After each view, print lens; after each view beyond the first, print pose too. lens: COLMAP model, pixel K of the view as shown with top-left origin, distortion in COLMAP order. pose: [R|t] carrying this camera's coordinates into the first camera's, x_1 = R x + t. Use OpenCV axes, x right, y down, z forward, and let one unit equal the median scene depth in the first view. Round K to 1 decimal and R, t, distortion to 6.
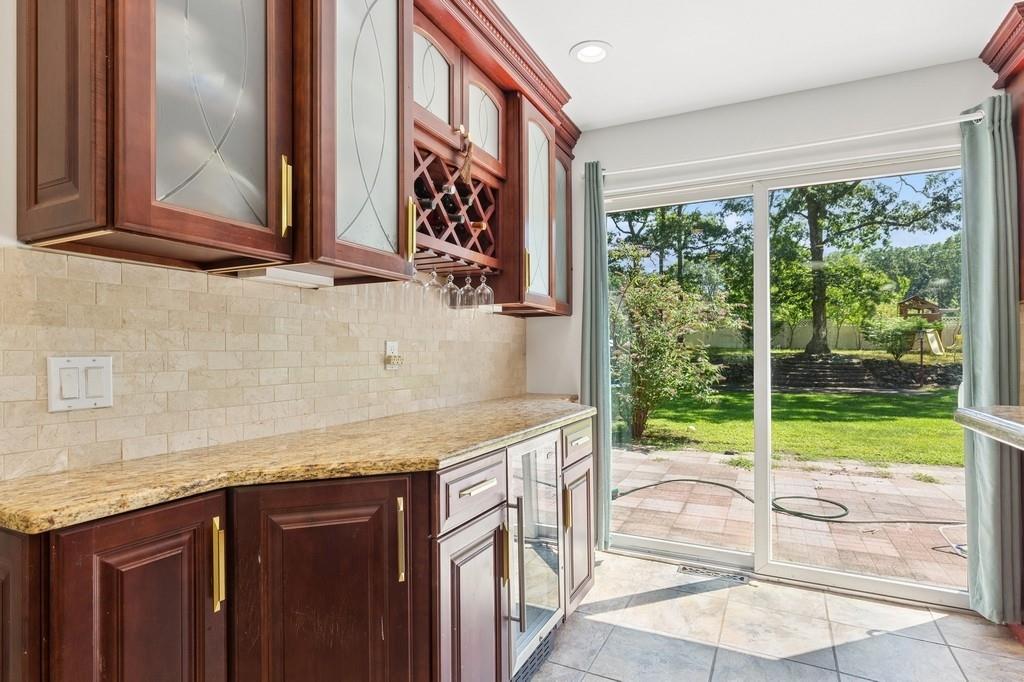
lens RADIAL K [[522.2, 0, 512.0], [0, 522.2, 346.6], [0, 0, 1]] dist [-0.000558, 0.000091]
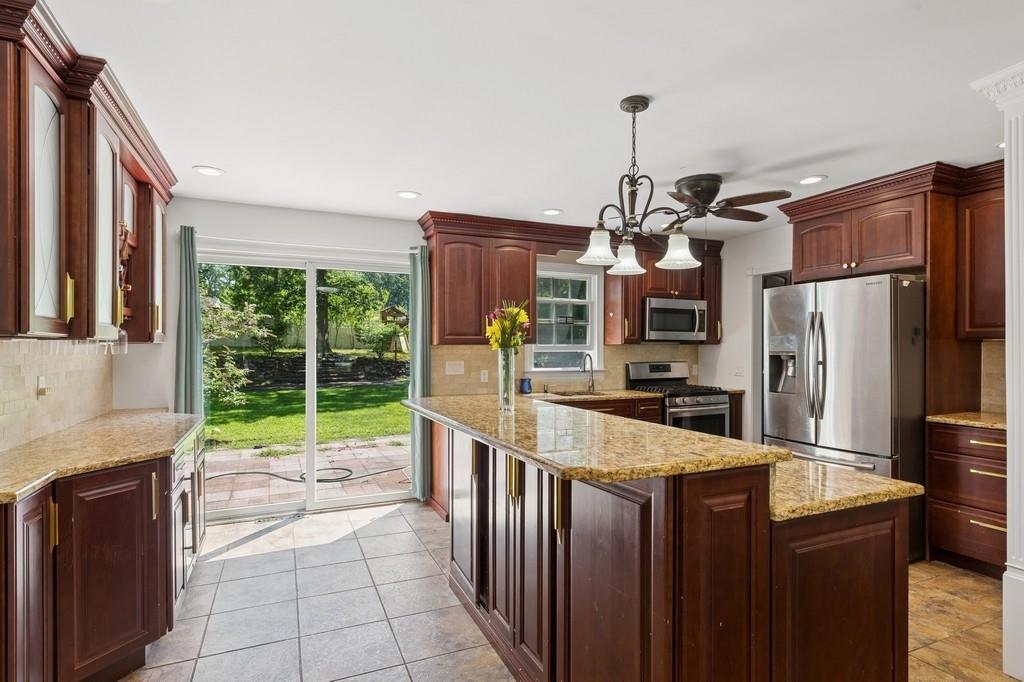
lens RADIAL K [[533.5, 0, 517.1], [0, 533.5, 348.2], [0, 0, 1]] dist [-0.000349, -0.000694]
pose [[0.630994, -0.001533, 0.775787, -0.445958], [-0.006516, 0.999952, 0.007276, -0.083201], [-0.775761, -0.009646, 0.630953, -0.585658]]
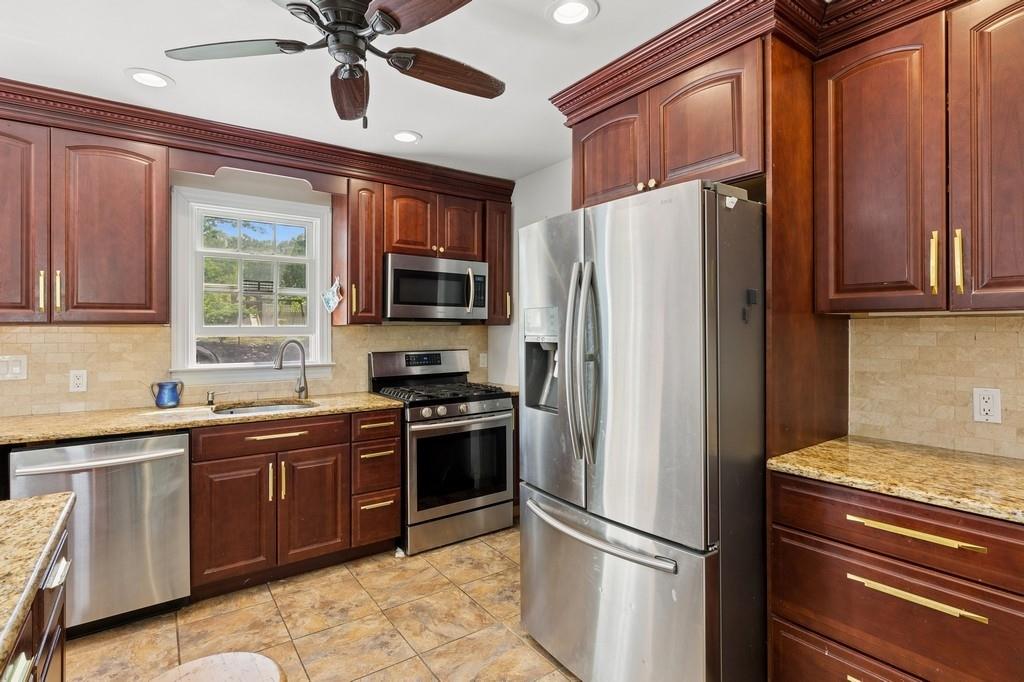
lens RADIAL K [[513.9, 0, 513.4], [0, 513.9, 327.9], [0, 0, 1]] dist [-0.001521, -0.000548]
pose [[0.463045, 0.001368, 0.886334, 0.541213], [-0.004818, 0.999988, 0.000973, -0.081073], [-0.886322, -0.004721, 0.463046, -0.553420]]
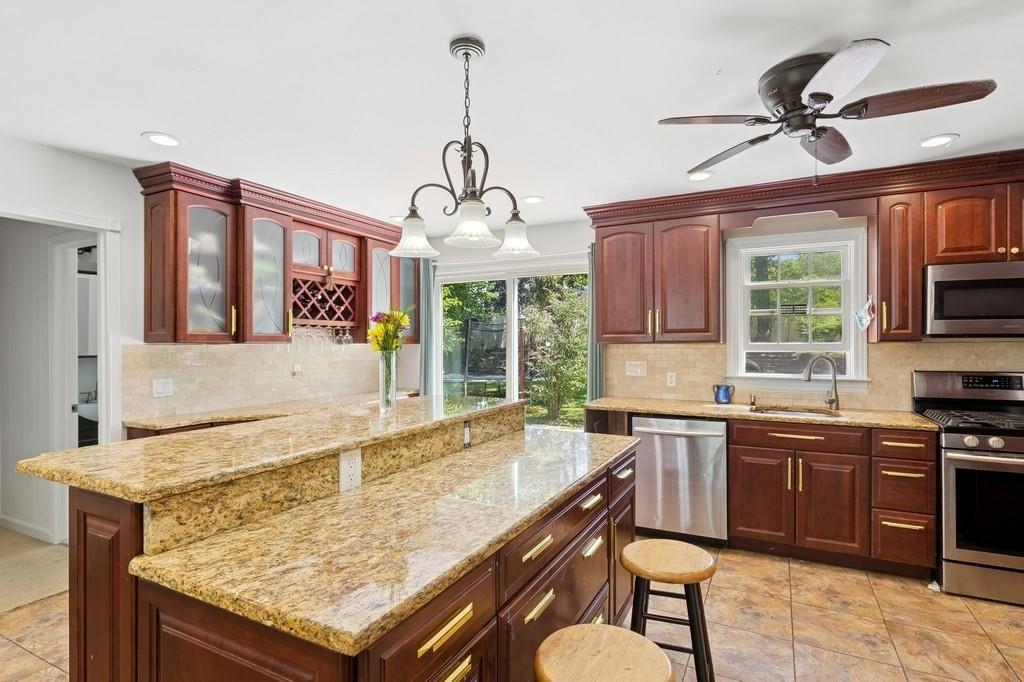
lens RADIAL K [[503.1, 0, 512.0], [0, 503.1, 341.0], [0, 0, 1]] dist [-0.001685, 0.000202]
pose [[0.999986, -0.003073, -0.004264, 0.567161], [0.003090, 0.999987, 0.004009, -0.097754], [0.004252, -0.004022, 0.999983, -0.895065]]
